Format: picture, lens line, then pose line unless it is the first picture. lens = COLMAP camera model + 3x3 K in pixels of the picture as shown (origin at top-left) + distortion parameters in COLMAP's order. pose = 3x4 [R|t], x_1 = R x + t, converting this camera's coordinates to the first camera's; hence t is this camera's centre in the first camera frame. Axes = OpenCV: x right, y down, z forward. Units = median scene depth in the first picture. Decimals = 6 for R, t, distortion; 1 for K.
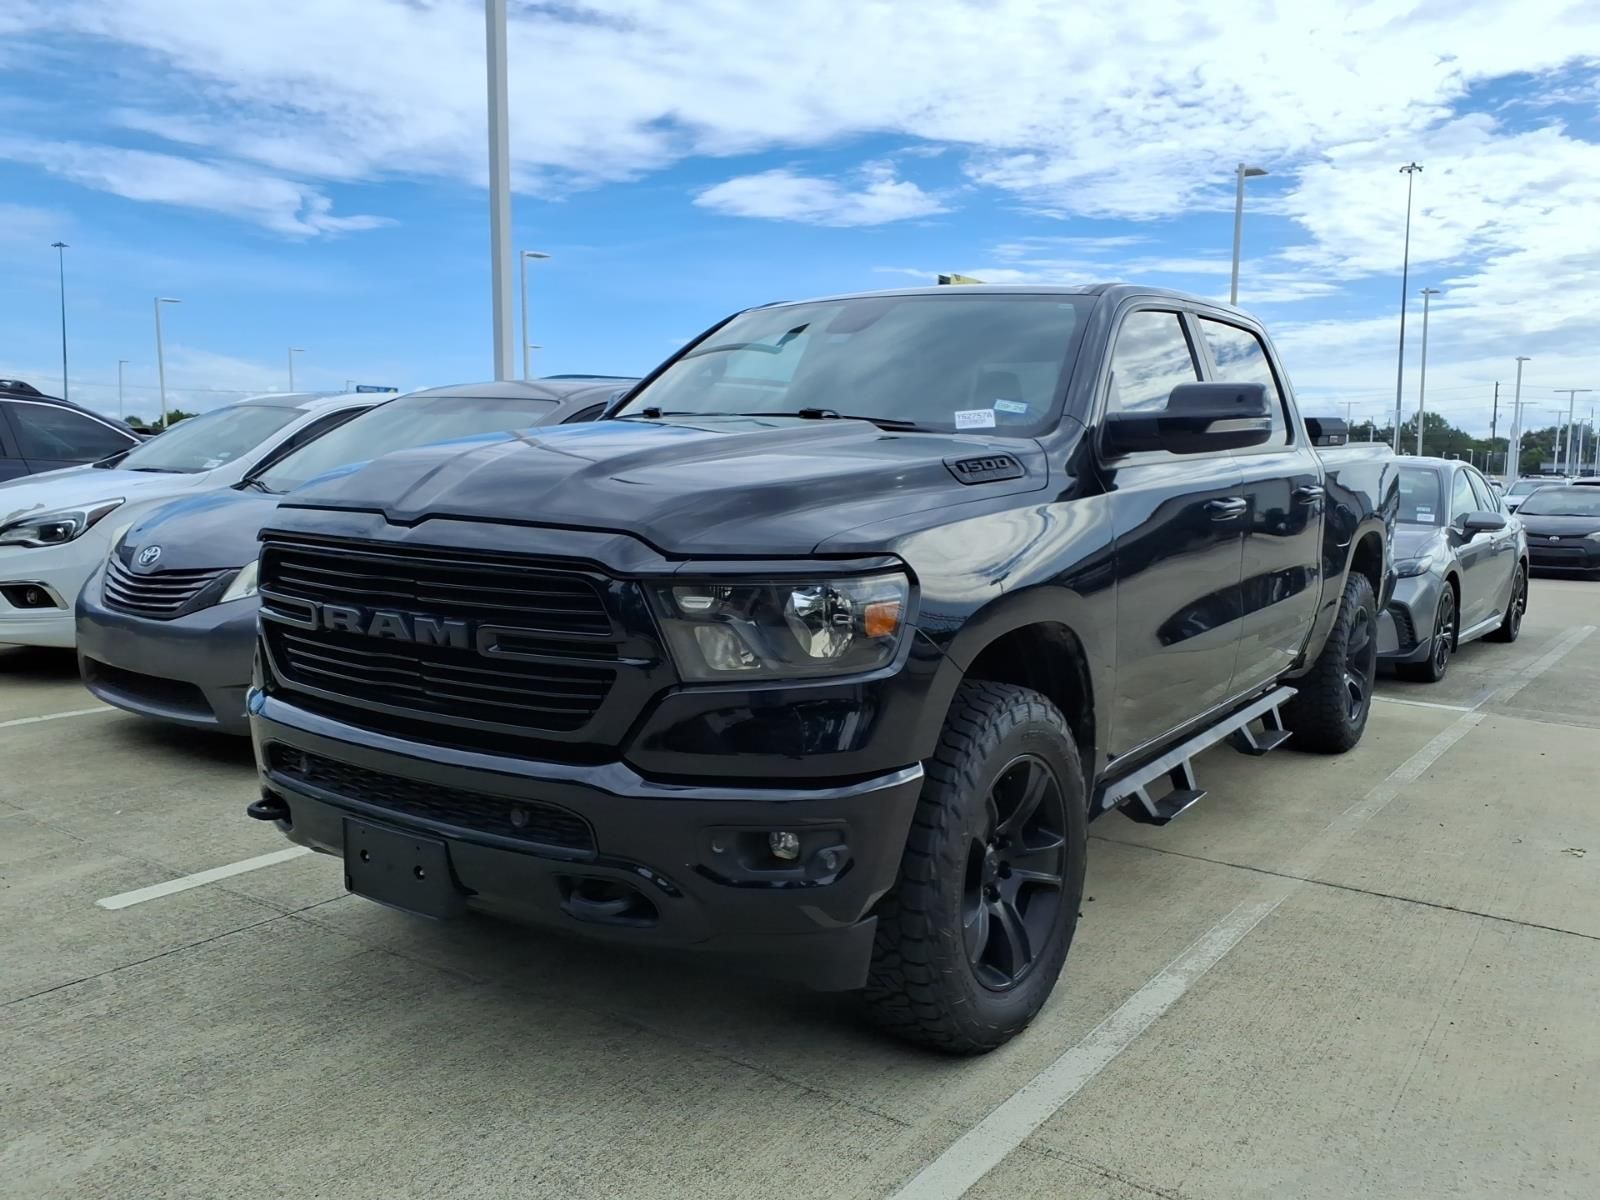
lens RADIAL K [[1389.1, 0, 800.0], [0, 1389.1, 600.0], [0, 0, 1]] dist [0.005167, -0.008348]
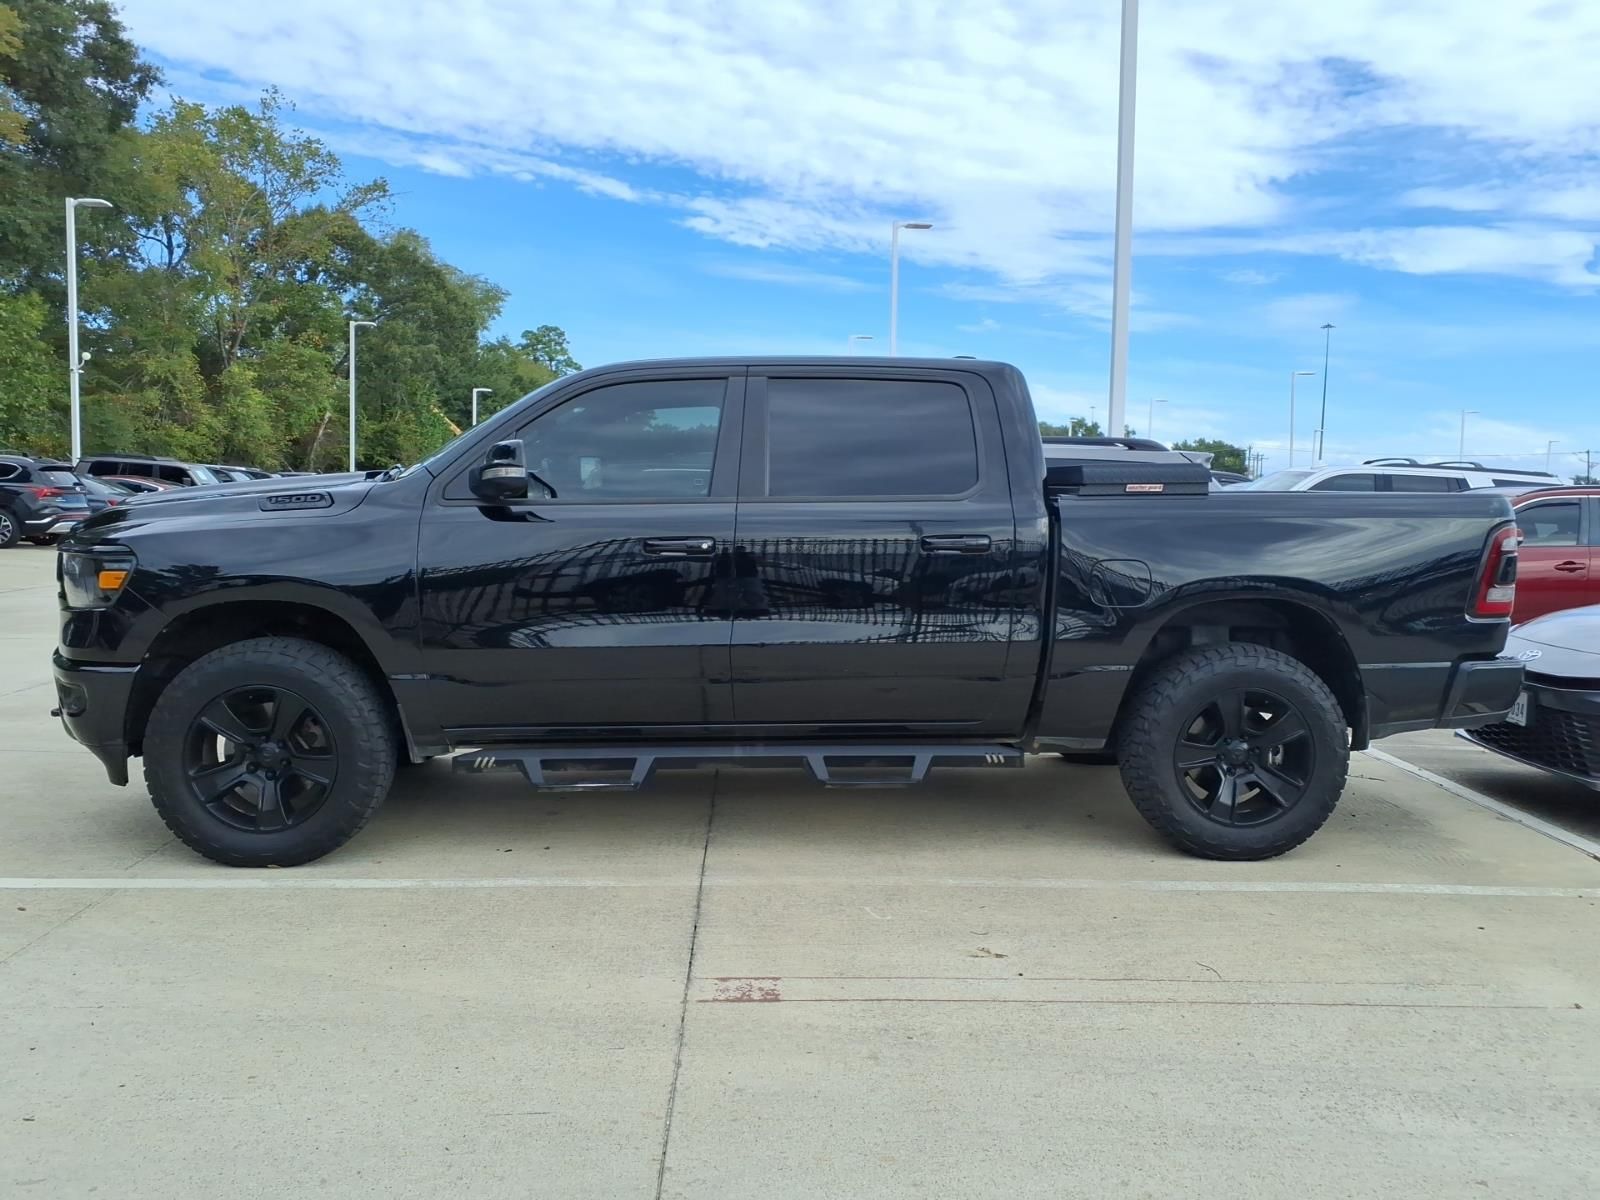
lens RADIAL K [[1389.1, 0, 800.0], [0, 1389.1, 600.0], [0, 0, 1]] dist [0.005167, -0.008348]
pose [[0.569436, 0.056845, -0.820068, 0.125977], [-0.095235, 0.995451, 0.002873, -0.003123], [0.816500, 0.076463, 0.572260, 0.041645]]
